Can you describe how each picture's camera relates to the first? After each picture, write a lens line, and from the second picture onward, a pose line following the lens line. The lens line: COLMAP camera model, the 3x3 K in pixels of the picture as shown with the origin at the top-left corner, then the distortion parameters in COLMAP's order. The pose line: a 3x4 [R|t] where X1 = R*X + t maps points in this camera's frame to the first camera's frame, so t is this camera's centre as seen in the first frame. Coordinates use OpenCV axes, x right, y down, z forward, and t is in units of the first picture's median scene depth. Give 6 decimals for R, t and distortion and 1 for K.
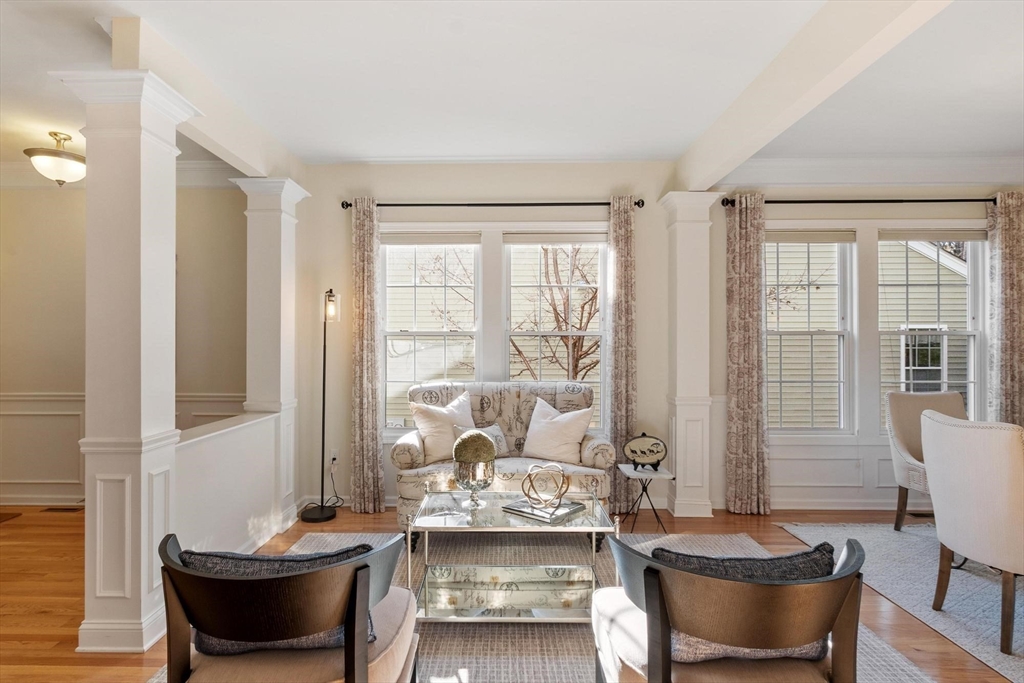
lens RADIAL K [[537.4, 0, 496.1], [0, 537.4, 343.6], [0, 0, 1]] dist [0.000160, 0.000054]
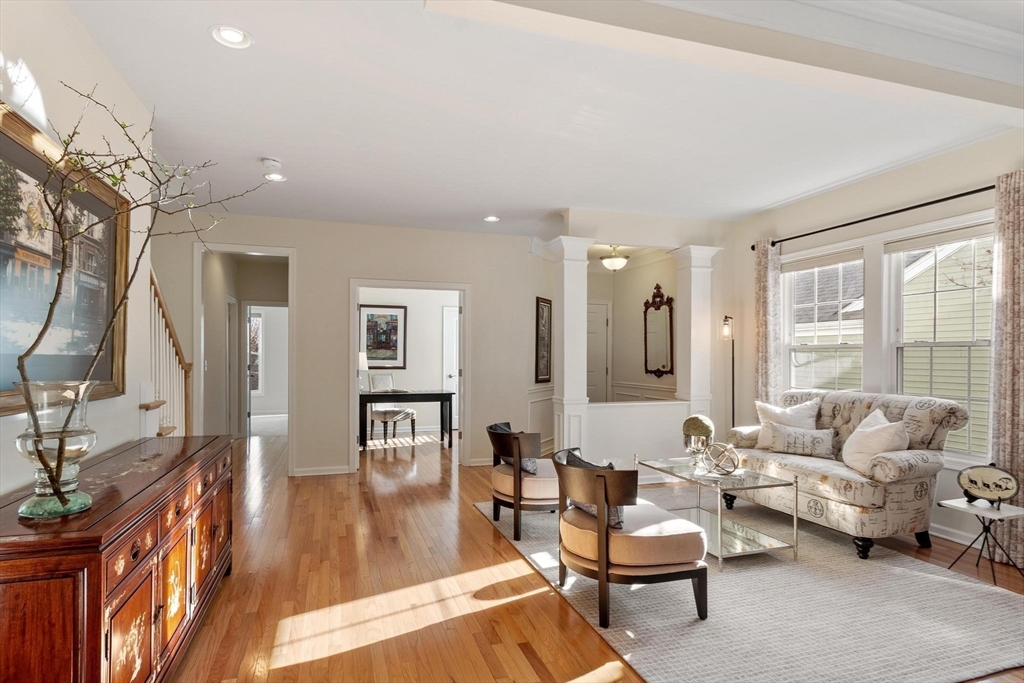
lens RADIAL K [[537.4, 0, 496.1], [0, 537.4, 343.6], [0, 0, 1]] dist [0.000160, 0.000054]
pose [[0.311172, -0.021330, -0.950114, 0.836778], [0.002662, 0.999764, -0.021573, -0.002057], [0.950350, 0.004183, 0.311156, 0.012467]]
